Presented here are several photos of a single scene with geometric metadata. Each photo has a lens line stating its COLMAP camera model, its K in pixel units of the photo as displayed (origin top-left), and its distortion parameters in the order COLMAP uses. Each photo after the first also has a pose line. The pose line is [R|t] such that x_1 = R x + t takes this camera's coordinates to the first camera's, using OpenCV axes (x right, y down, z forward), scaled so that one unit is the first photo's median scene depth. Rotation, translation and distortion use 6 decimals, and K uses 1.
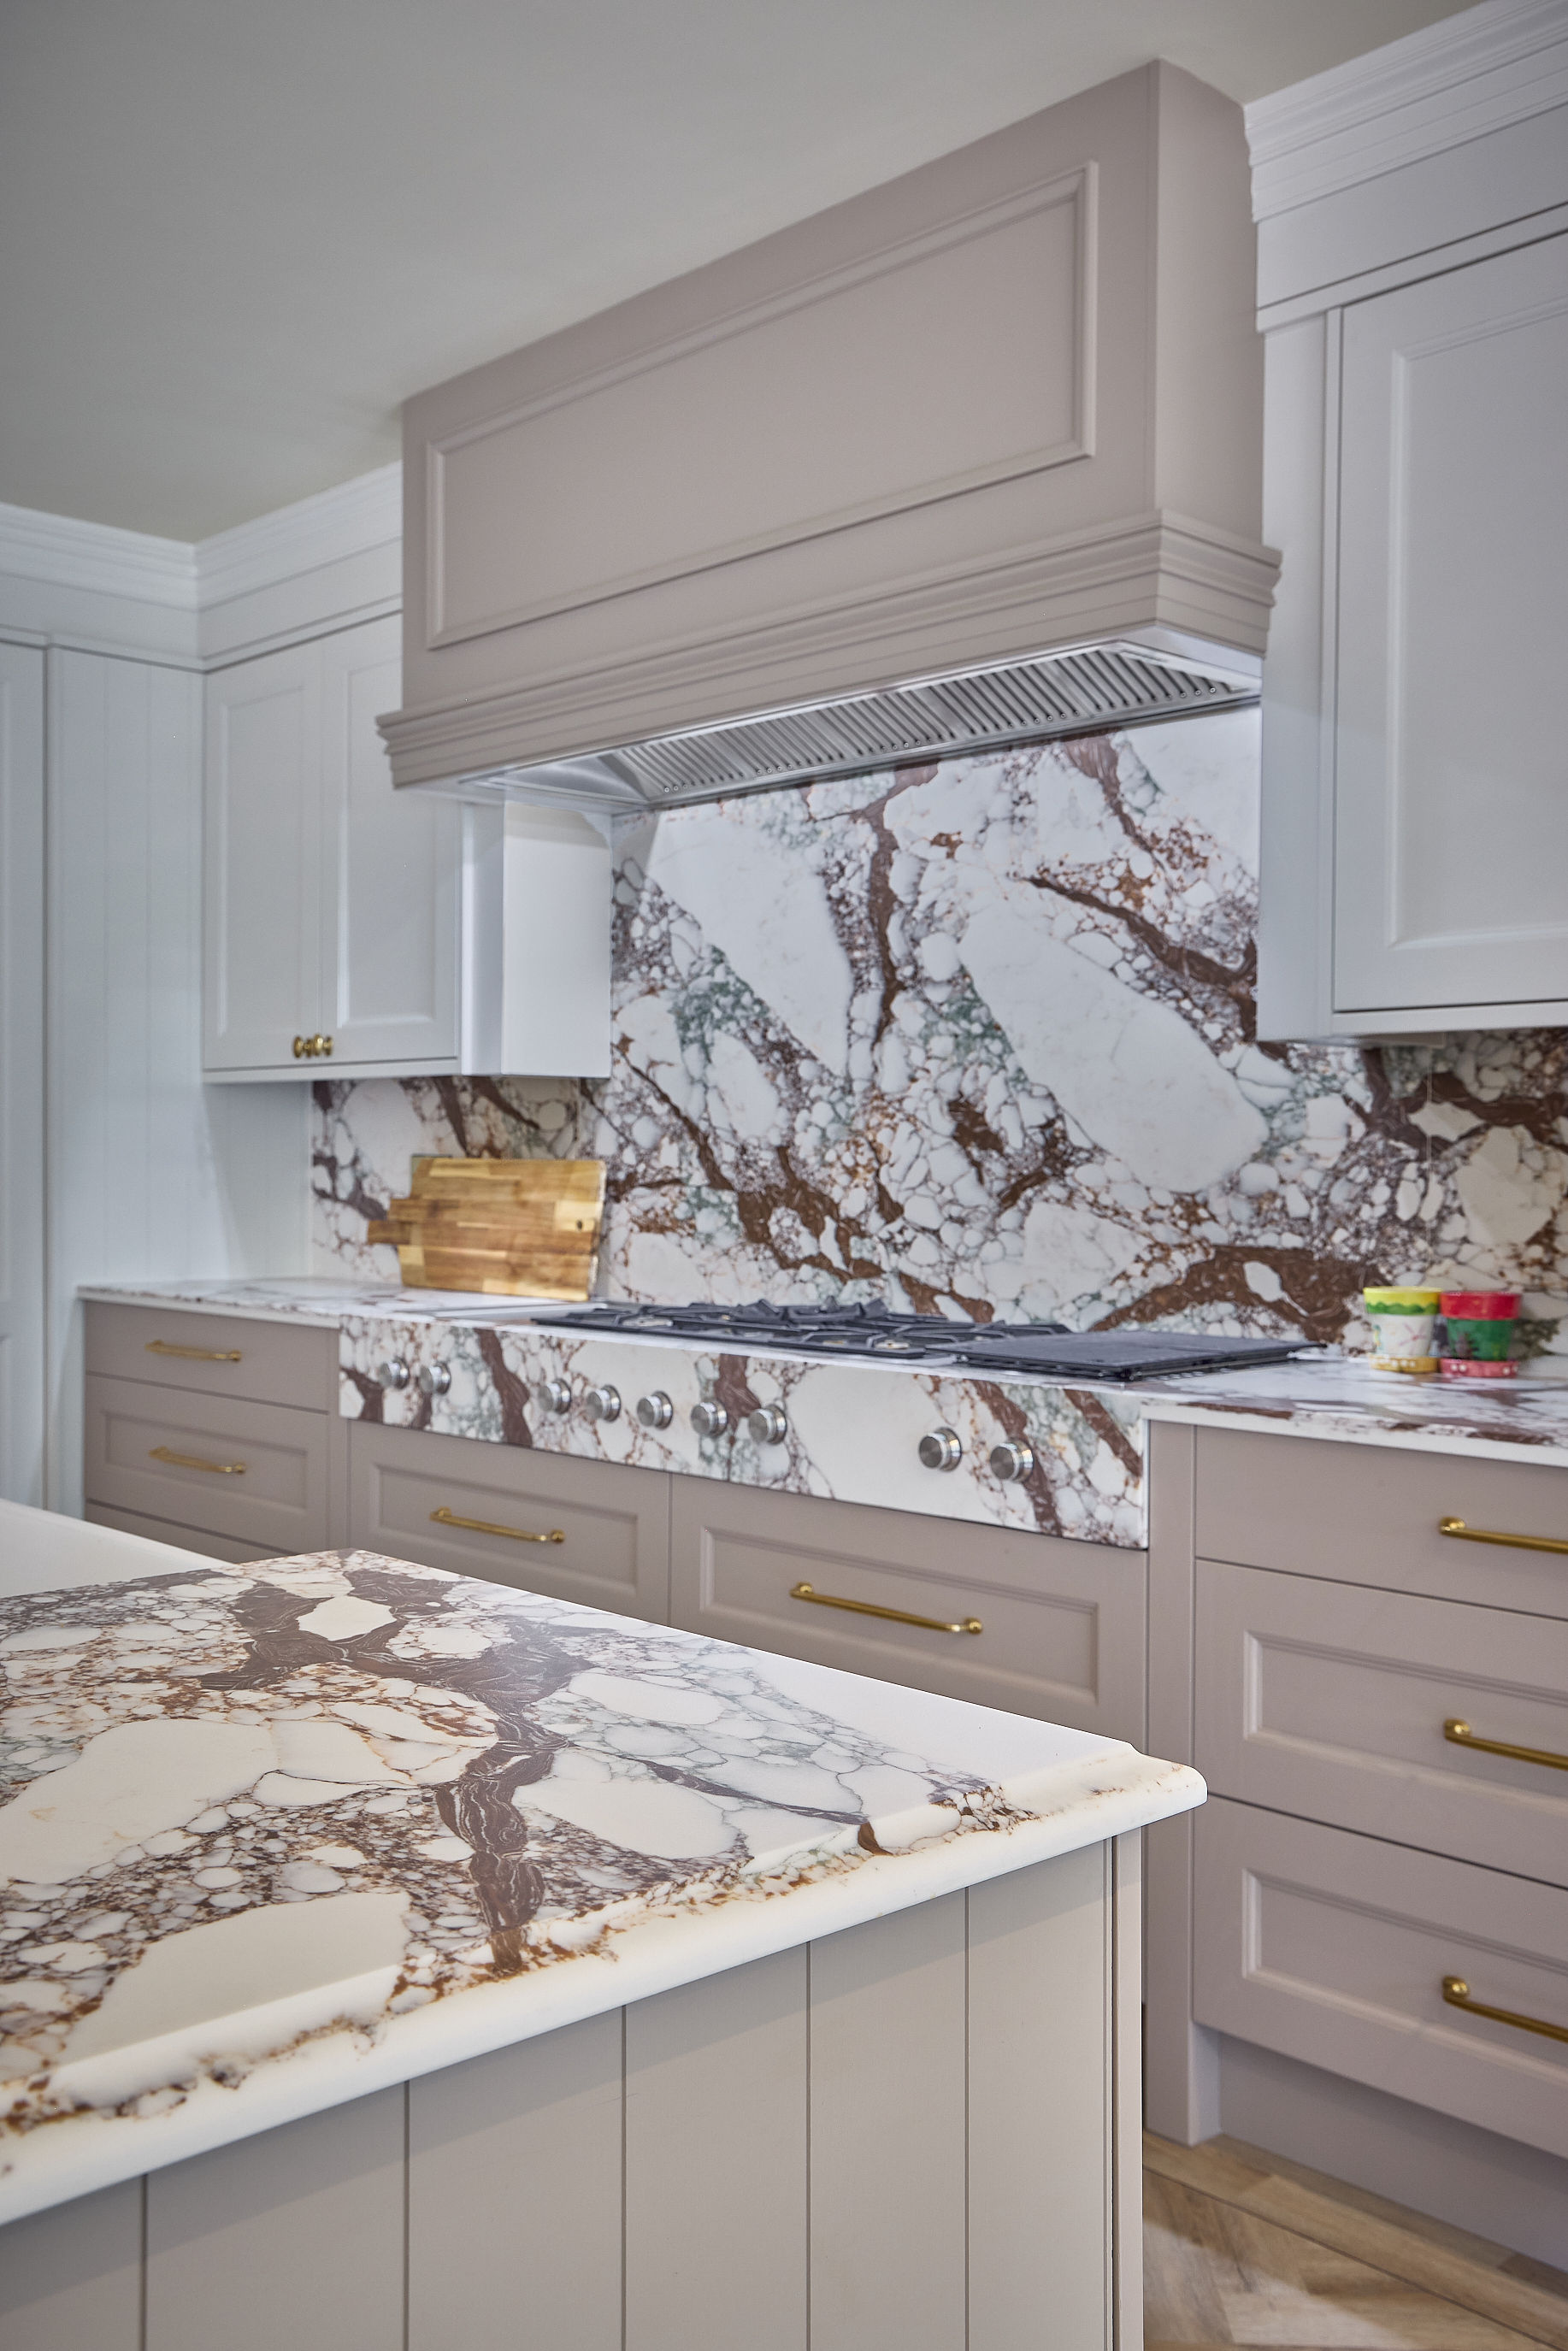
lens RADIAL K [[2068.8, 0, 927.5], [0, 2068.8, 1173.8], [0, 0, 1]] dist [0.028551, -0.087375]
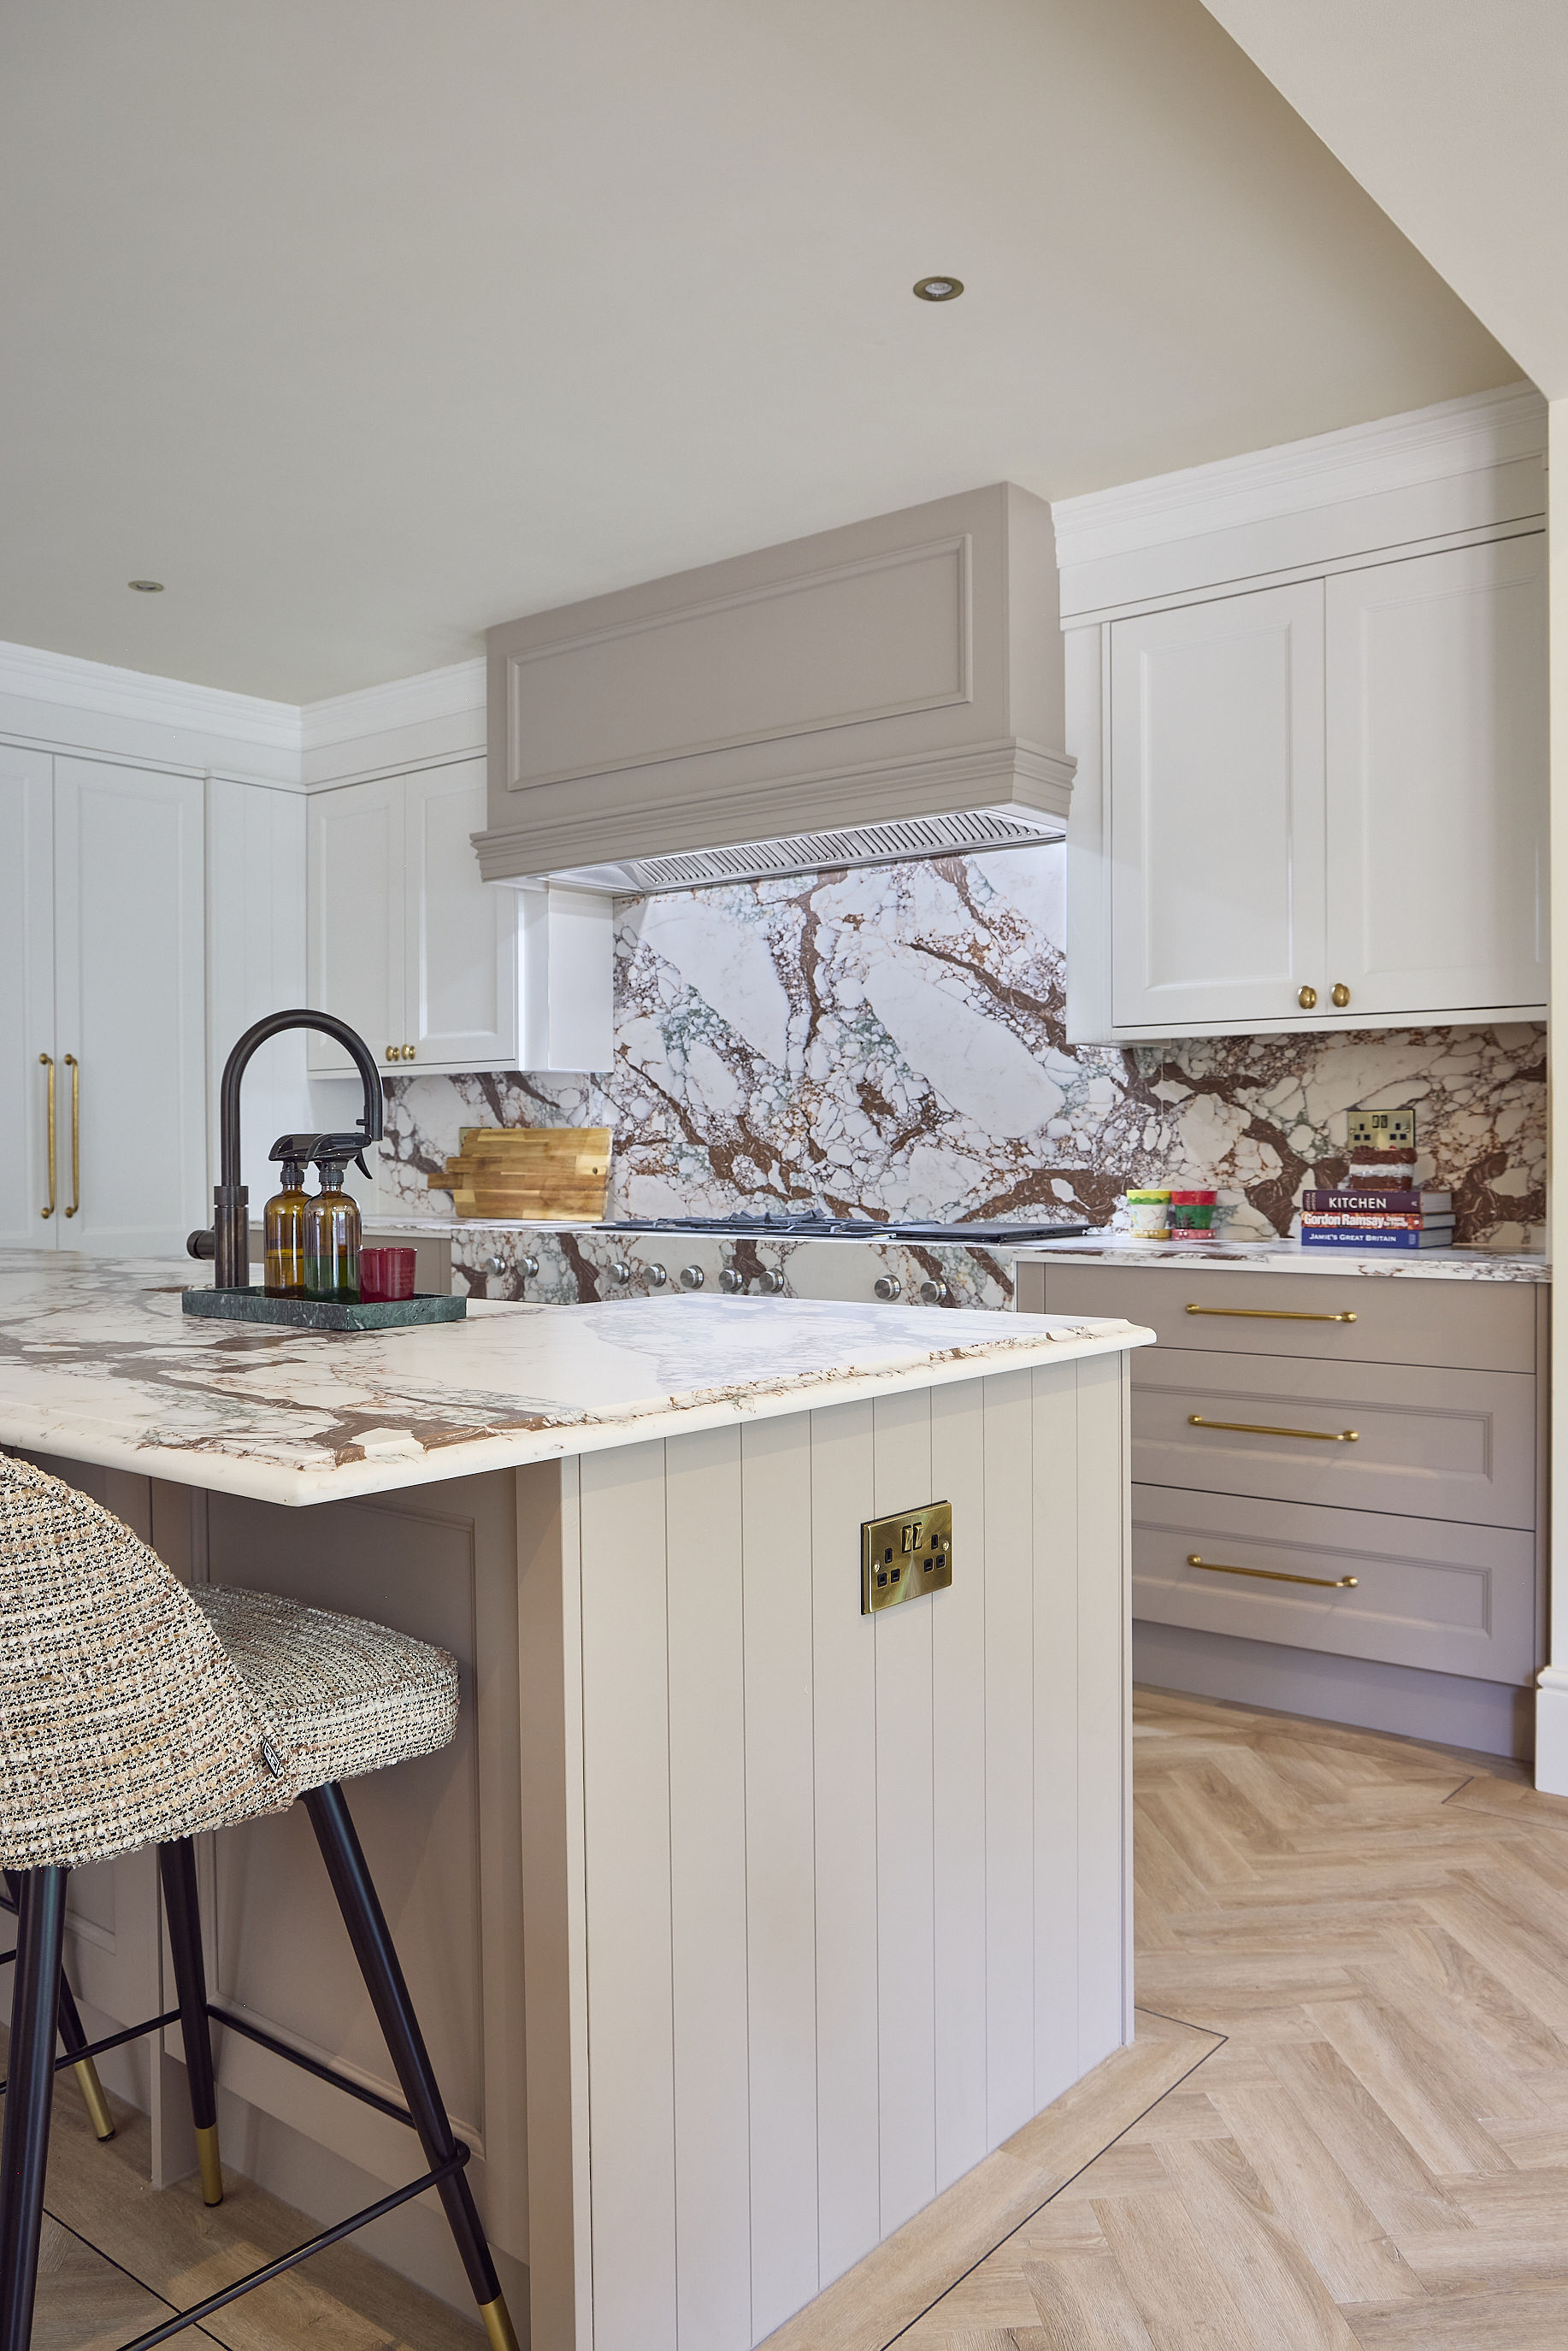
lens RADIAL K [[1708.2, 0, 906.2], [0, 1708.2, 1170.3], [0, 0, 1]] dist [-0.044282, 0.042206]
pose [[0.991678, -0.011883, 0.128193, -0.113588], [0.011456, 0.999926, 0.004071, 0.024231], [-0.128232, -0.002569, 0.991741, -0.280337]]
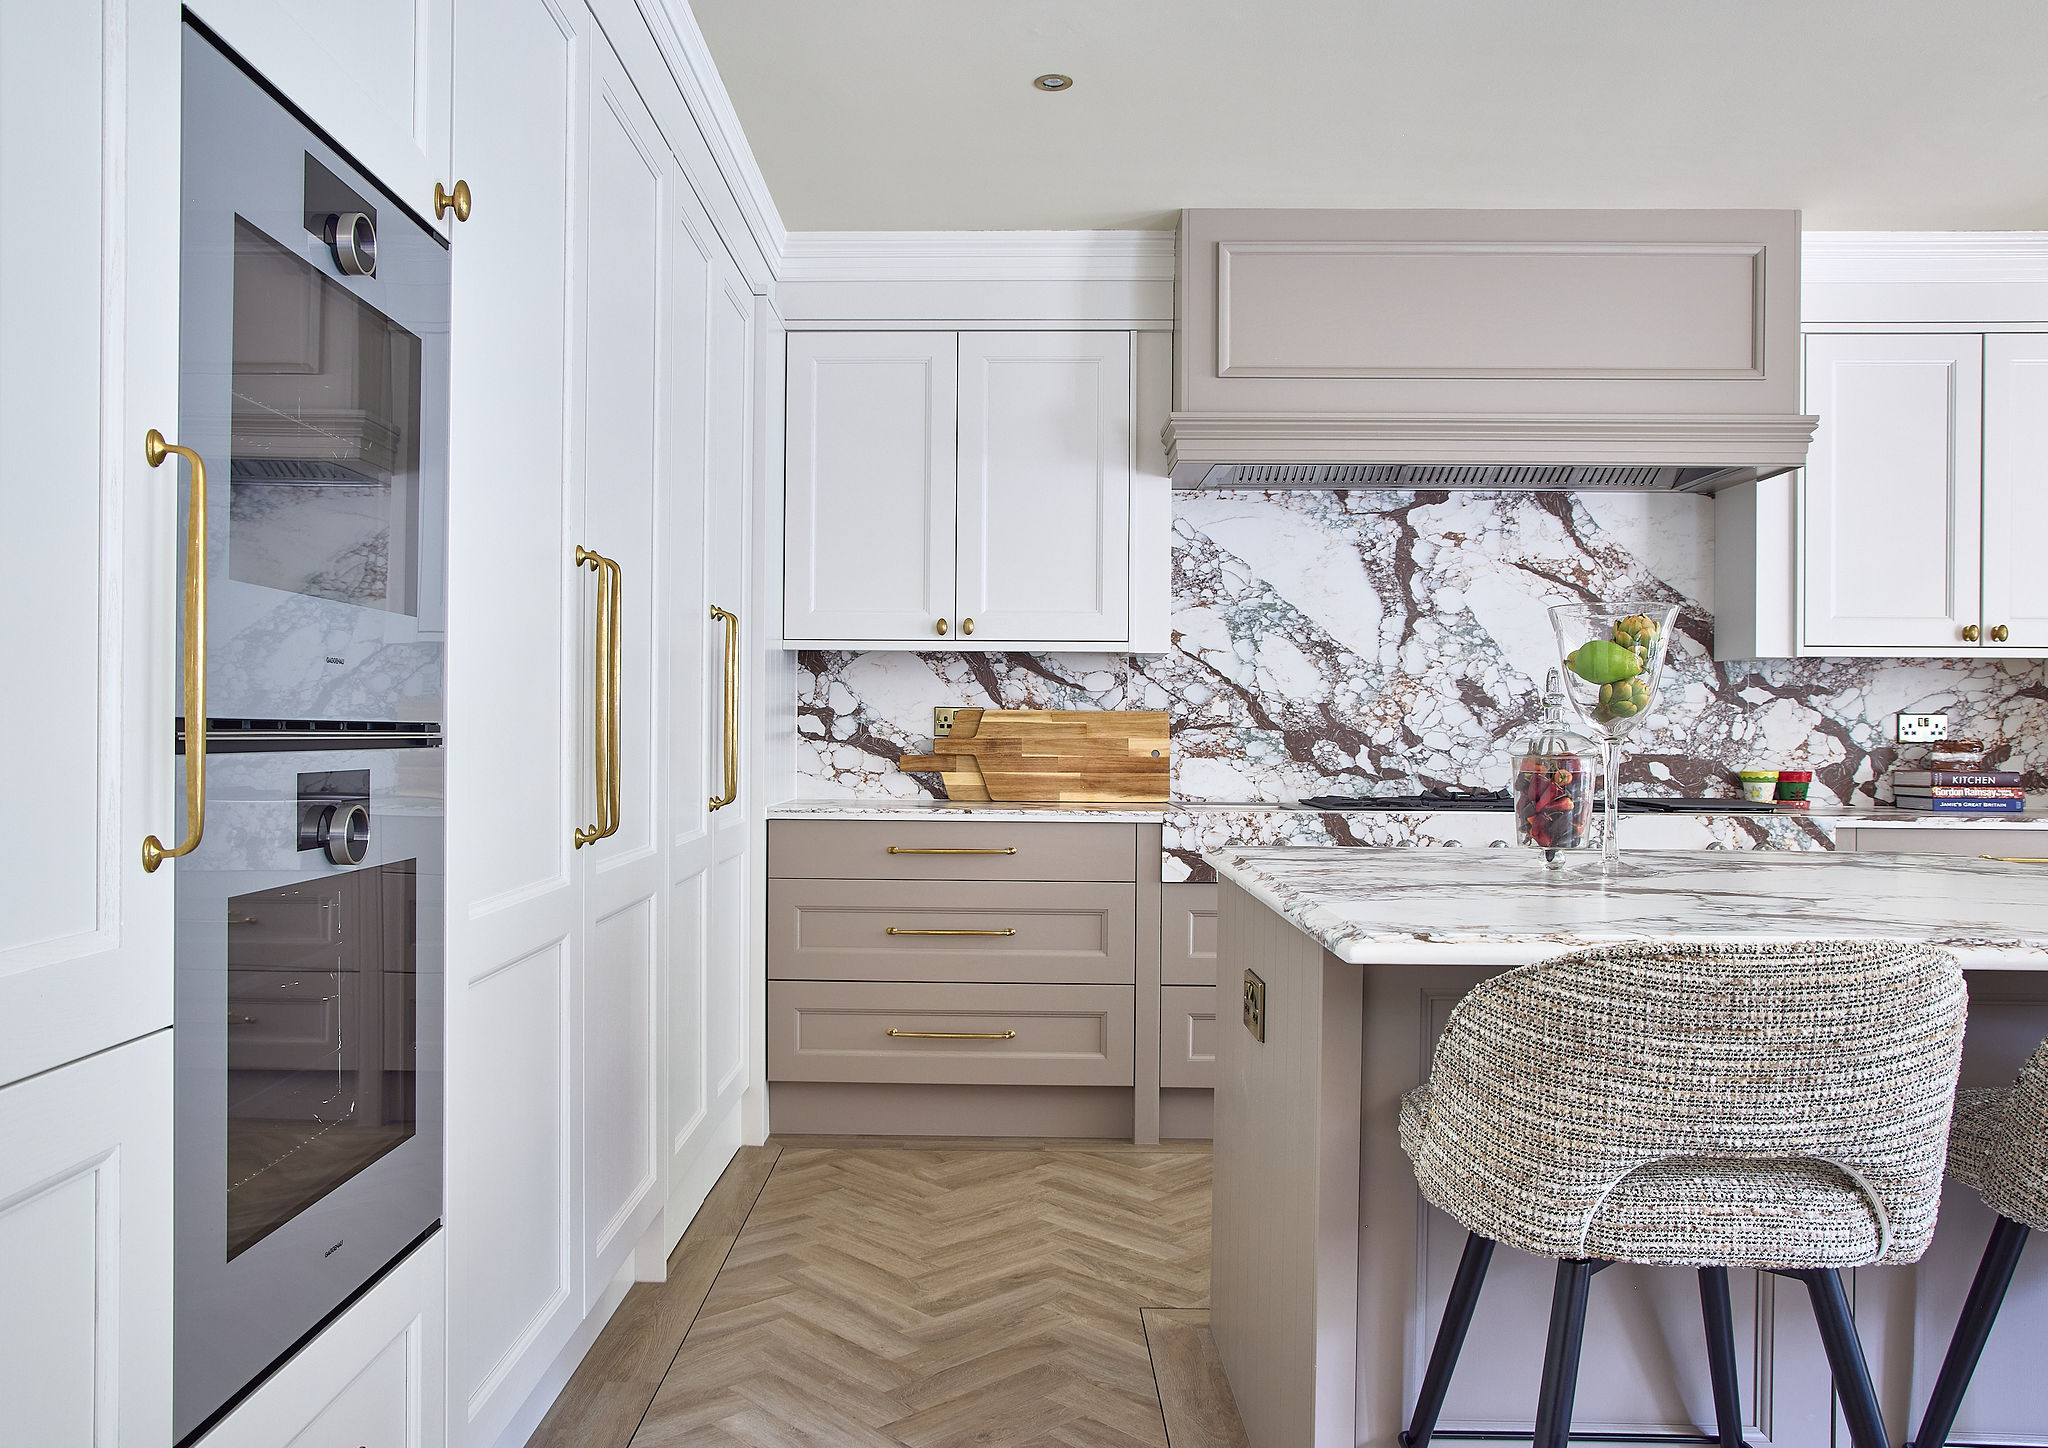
lens RADIAL K [[1461.8, 0, 961.8], [0, 1461.8, 727.4], [0, 0, 1]] dist [-0.014836, 0.006627]
pose [[0.736668, 0.003339, 0.676247, -1.110688], [0.001869, 0.999974, -0.006974, 0.014040], [-0.676252, 0.006401, 0.736642, 0.329840]]
